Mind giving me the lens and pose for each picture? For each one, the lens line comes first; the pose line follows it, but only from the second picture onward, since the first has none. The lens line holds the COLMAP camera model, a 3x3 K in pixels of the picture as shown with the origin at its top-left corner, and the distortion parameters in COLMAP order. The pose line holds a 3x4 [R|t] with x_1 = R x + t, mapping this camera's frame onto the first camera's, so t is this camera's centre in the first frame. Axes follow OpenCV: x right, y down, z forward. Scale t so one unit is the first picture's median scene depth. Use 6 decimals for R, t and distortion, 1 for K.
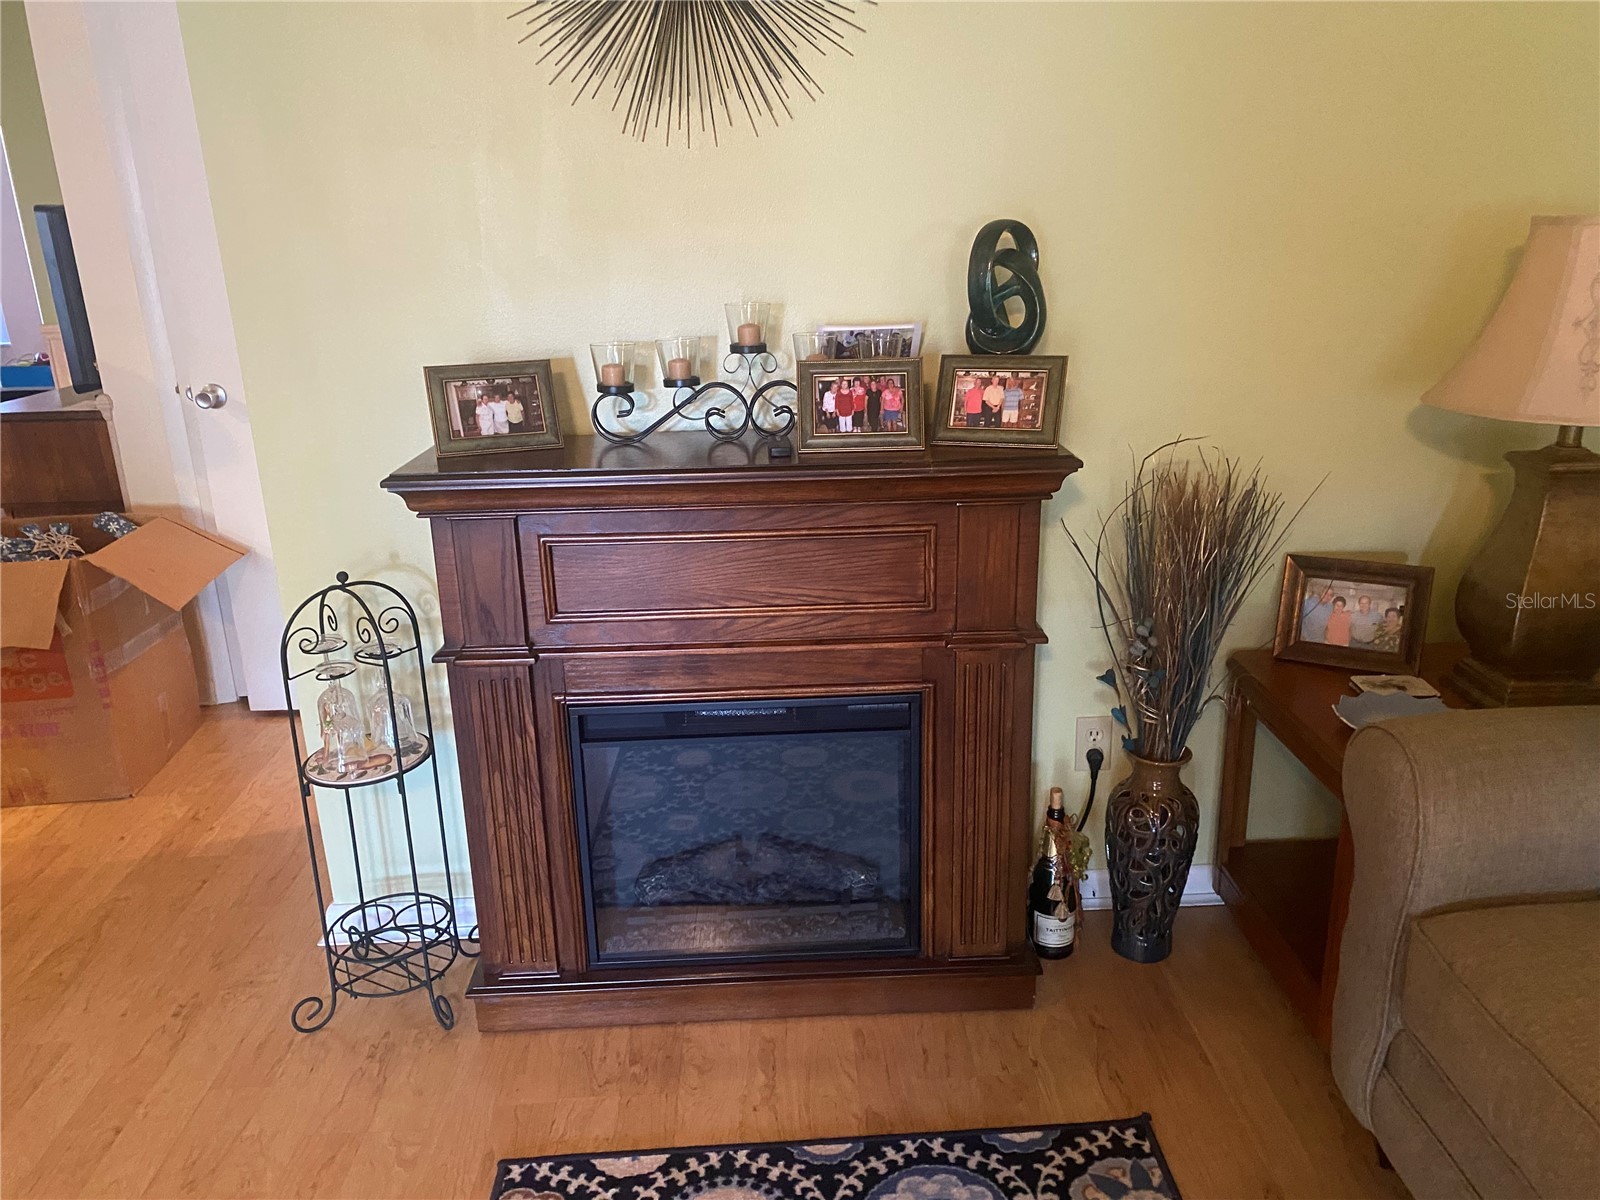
lens RADIAL K [[1218.1, 0, 807.4], [0, 1218.1, 600.4], [0, 0, 1]] dist [0.048405, -0.001641]
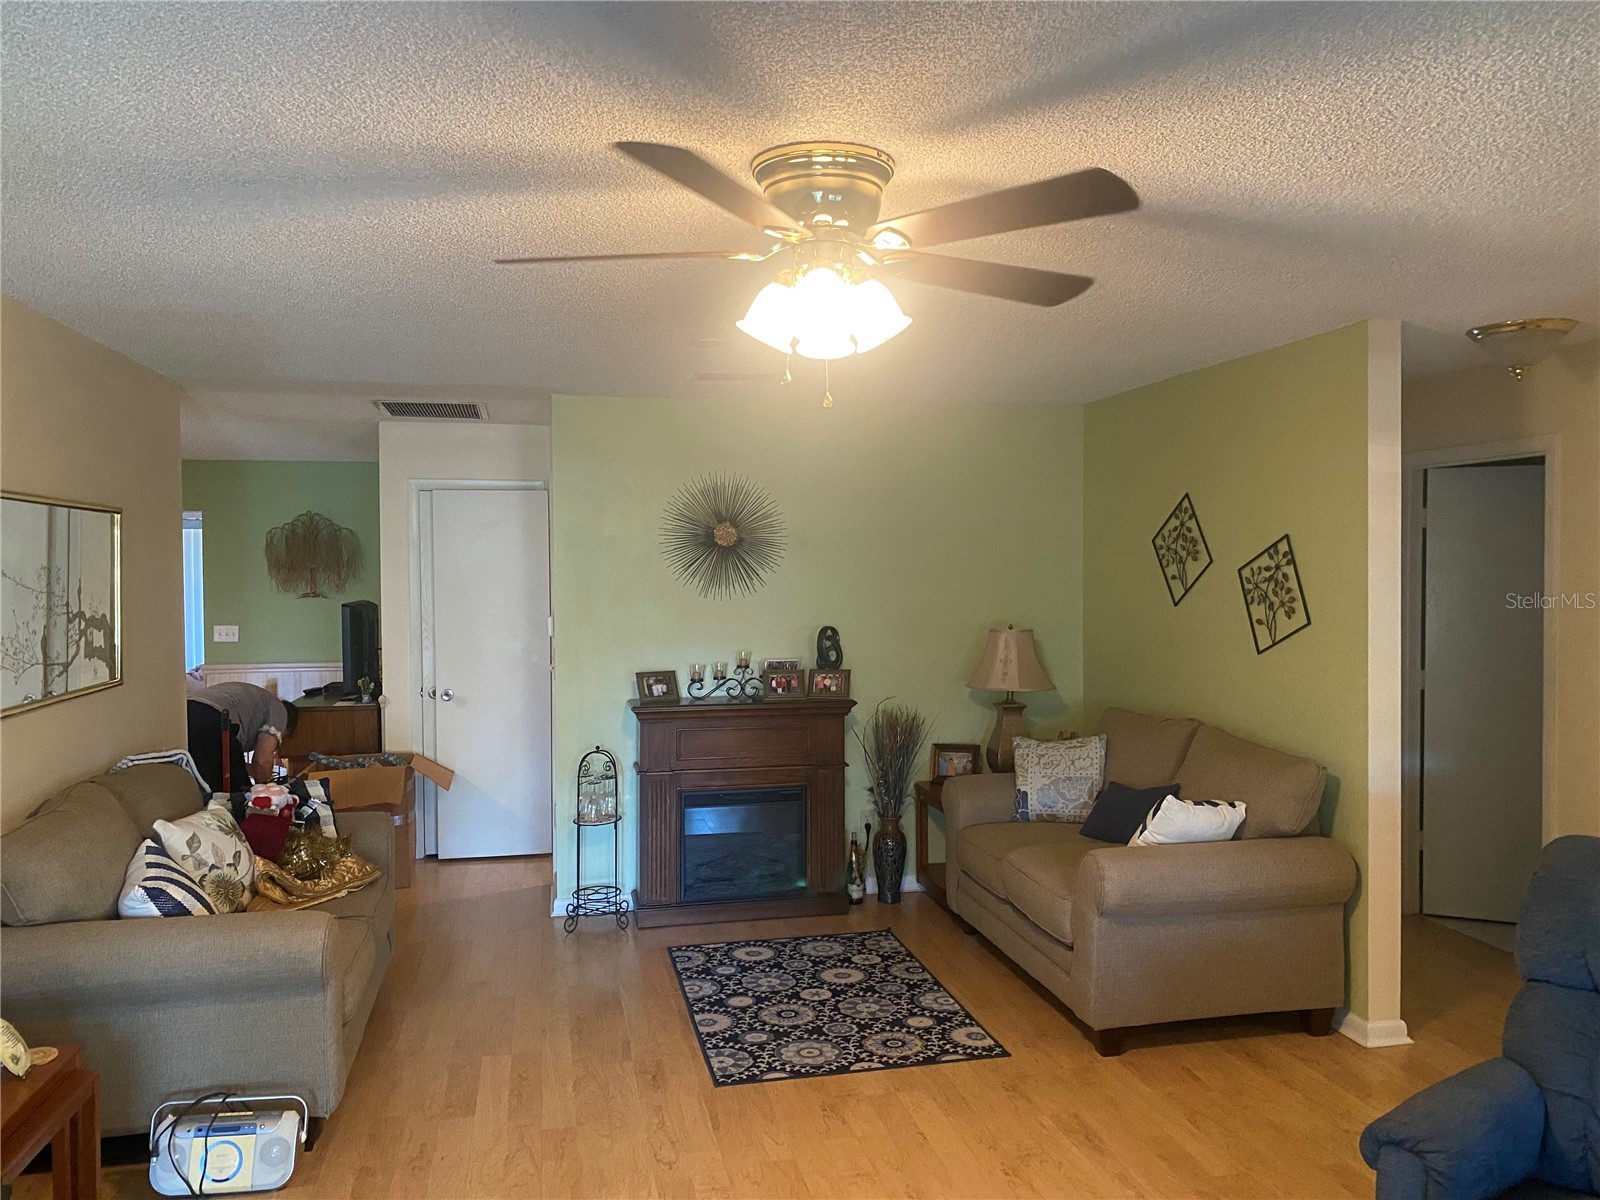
lens RADIAL K [[1218.1, 0, 801.2], [0, 1218.1, 595.1], [0, 0, 1]] dist [0.048405, -0.001641]
pose [[0.984966, 0.014021, 0.172181, -0.409048], [0.035609, 0.958818, -0.281779, 0.446633], [-0.169041, 0.283674, 0.943904, -1.787562]]
